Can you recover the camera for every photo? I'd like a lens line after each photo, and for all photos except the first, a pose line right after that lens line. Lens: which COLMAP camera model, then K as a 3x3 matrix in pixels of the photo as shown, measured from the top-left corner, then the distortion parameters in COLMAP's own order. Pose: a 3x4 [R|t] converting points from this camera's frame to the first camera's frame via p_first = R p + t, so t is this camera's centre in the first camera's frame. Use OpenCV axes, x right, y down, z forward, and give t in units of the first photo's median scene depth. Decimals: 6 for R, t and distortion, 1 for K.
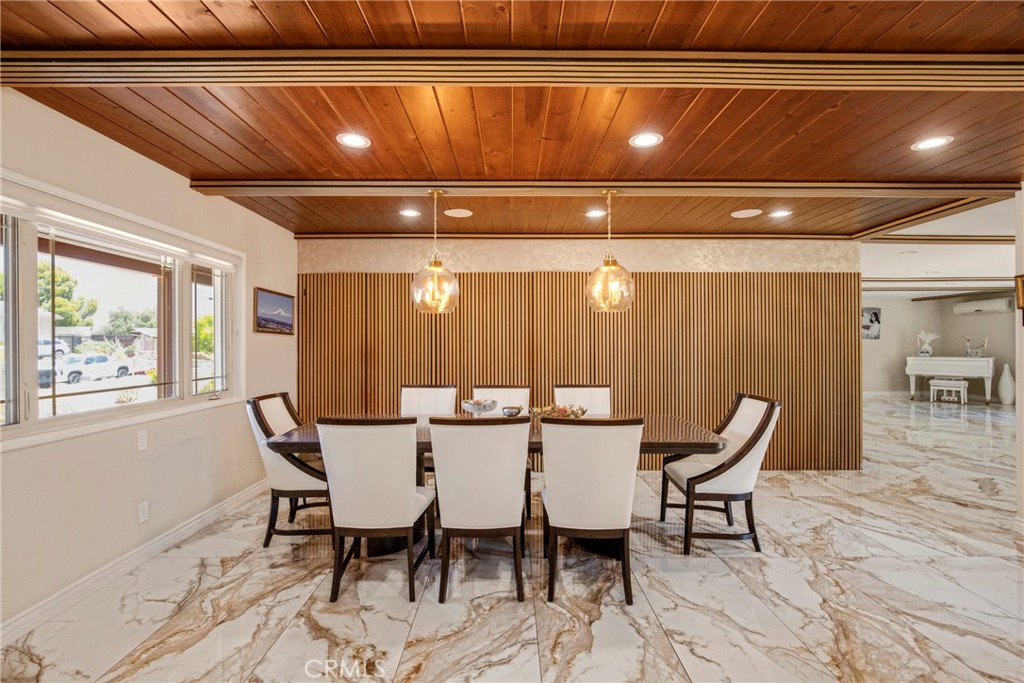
lens RADIAL K [[475.1, 0, 507.3], [0, 475.1, 344.1], [0, 0, 1]] dist [-0.016312, 0.000563]
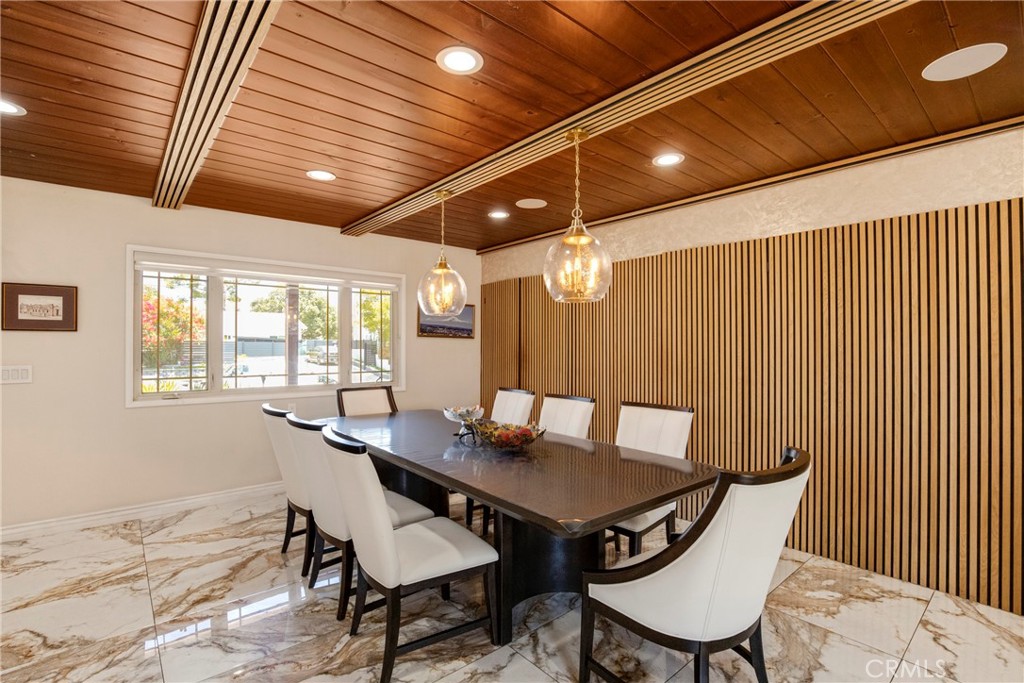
lens RADIAL K [[475.1, 0, 531.3], [0, 475.1, 345.3], [0, 0, 1]] dist [-0.016312, 0.000563]
pose [[0.647690, 0.001239, -0.761903, 0.607751], [-0.004934, 0.999985, -0.002568, -0.000888], [0.761888, 0.005422, 0.647686, 0.418038]]
